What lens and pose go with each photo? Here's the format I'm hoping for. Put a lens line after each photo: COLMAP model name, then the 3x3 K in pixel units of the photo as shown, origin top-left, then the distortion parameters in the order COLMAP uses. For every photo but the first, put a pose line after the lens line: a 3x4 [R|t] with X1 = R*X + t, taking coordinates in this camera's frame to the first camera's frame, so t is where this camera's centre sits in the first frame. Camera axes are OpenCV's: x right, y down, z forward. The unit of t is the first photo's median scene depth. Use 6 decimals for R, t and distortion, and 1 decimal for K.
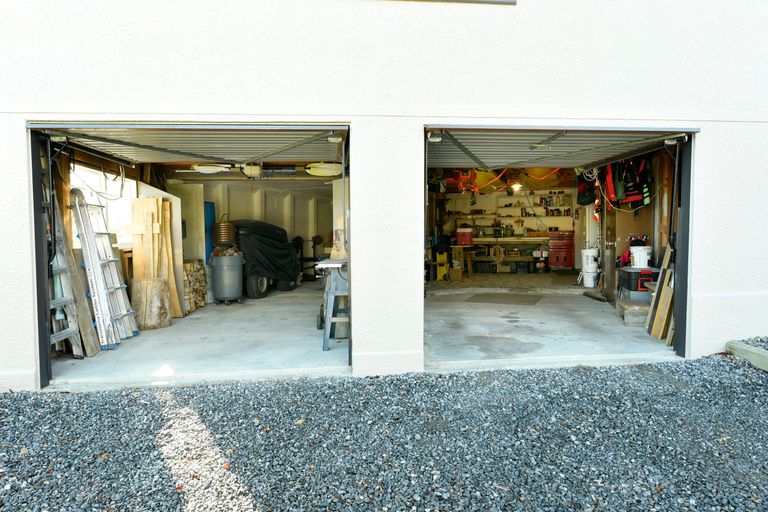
lens RADIAL K [[494.0, 0, 383.2], [0, 494.0, 263.5], [0, 0, 1]] dist [-0.003467, 0.000683]
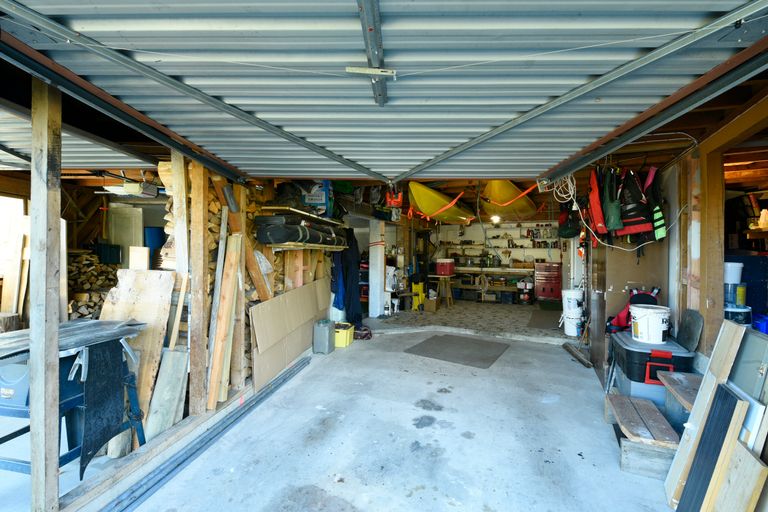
lens RADIAL K [[332.3, 0, 384.0], [0, 332.3, 256.0], [0, 0, 1]] dist [-0.000625, -0.000909]
pose [[0.988053, 0.027409, -0.151657, 0.165808], [-0.035625, 0.998025, -0.051730, -0.041778], [0.149939, 0.056515, 0.987079, 0.348231]]
